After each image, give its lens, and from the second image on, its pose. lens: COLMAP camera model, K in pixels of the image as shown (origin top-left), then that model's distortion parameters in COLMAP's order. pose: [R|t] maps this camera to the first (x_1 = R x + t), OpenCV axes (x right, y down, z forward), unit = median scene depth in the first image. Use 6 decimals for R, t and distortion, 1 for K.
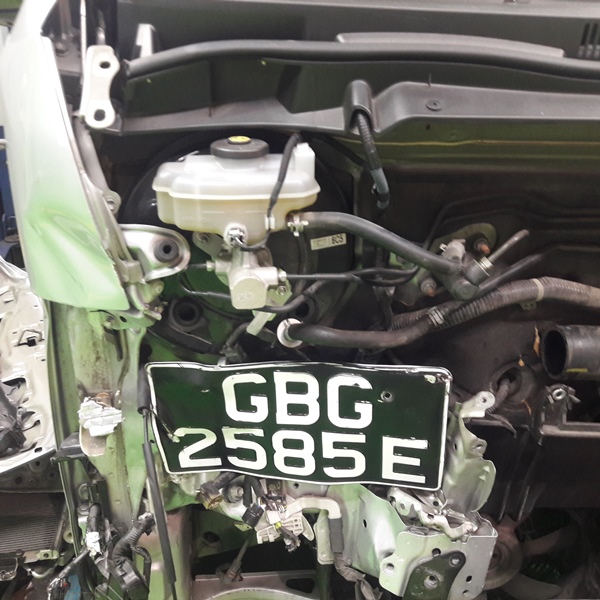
lens RADIAL K [[661.8, 0, 301.2], [0, 661.8, 294.1], [0, 0, 1]] dist [0.201389, -0.518977]
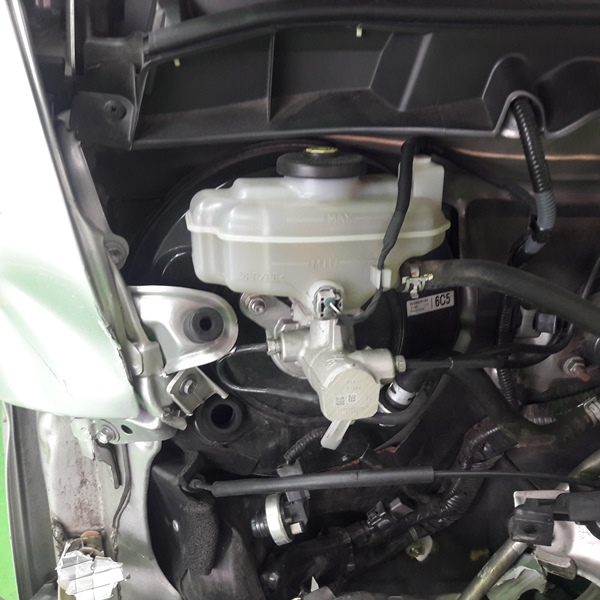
lens RADIAL K [[661.8, 0, 301.2], [0, 661.8, 294.1], [0, 0, 1]] dist [0.201389, -0.518977]
pose [[0.998091, -0.022078, 0.057671, -0.126684], [0.026595, 0.996539, -0.078763, -0.037128], [-0.055733, 0.080146, 0.995224, 0.315378]]
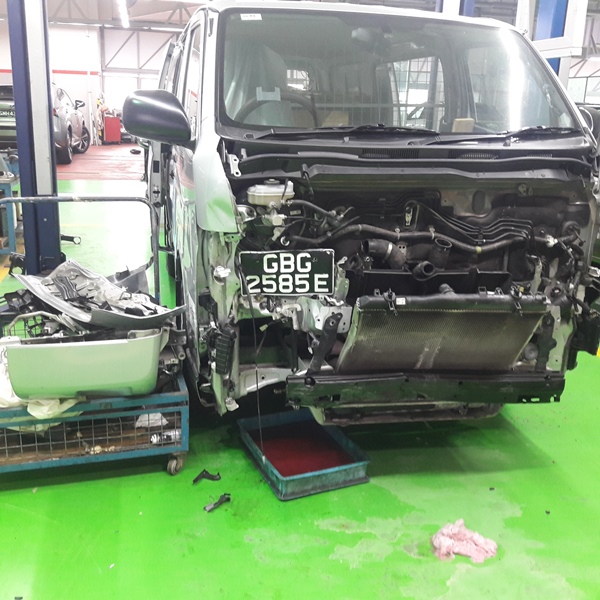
lens RADIAL K [[661.8, 0, 301.2], [0, 661.8, 294.1], [0, 0, 1]] dist [0.201389, -0.518977]
pose [[0.991131, -0.028933, 0.129703, -0.350652], [0.044305, 0.992113, -0.117251, 0.674321], [-0.125287, 0.121958, 0.984596, -2.071838]]
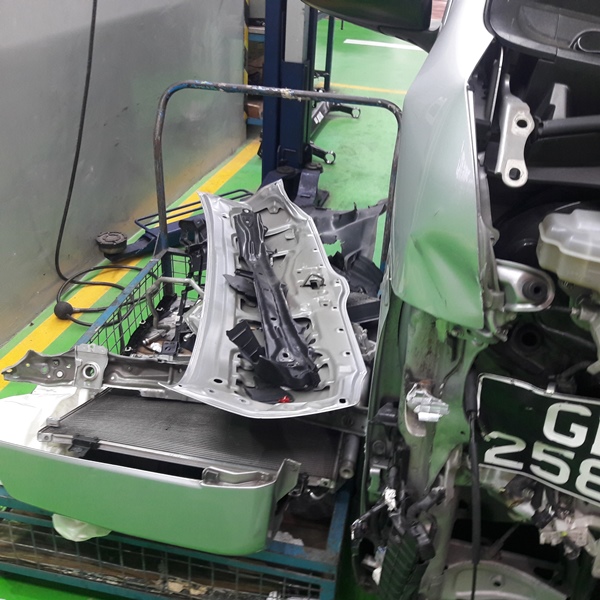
lens RADIAL K [[661.8, 0, 301.2], [0, 661.8, 294.1], [0, 0, 1]] dist [0.201389, -0.518977]
pose [[0.937550, 0.189419, -0.291754, -0.209233], [-0.157941, 0.979100, 0.128130, -0.123086], [0.309927, -0.074048, 0.947872, -0.155939]]
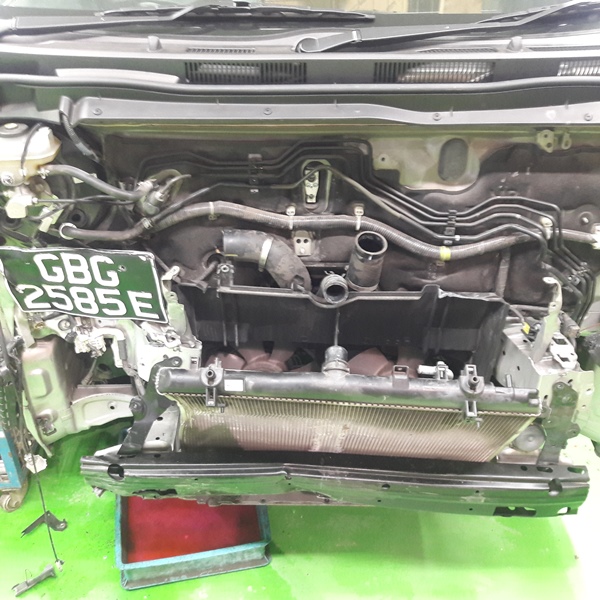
lens RADIAL K [[661.8, 0, 301.2], [0, 661.8, 294.1], [0, 0, 1]] dist [0.201389, -0.518977]
pose [[0.995737, 0.022714, -0.089396, 0.742548], [-0.009206, 0.988838, 0.148711, -0.045854], [0.091776, -0.147254, 0.984832, -0.702030]]
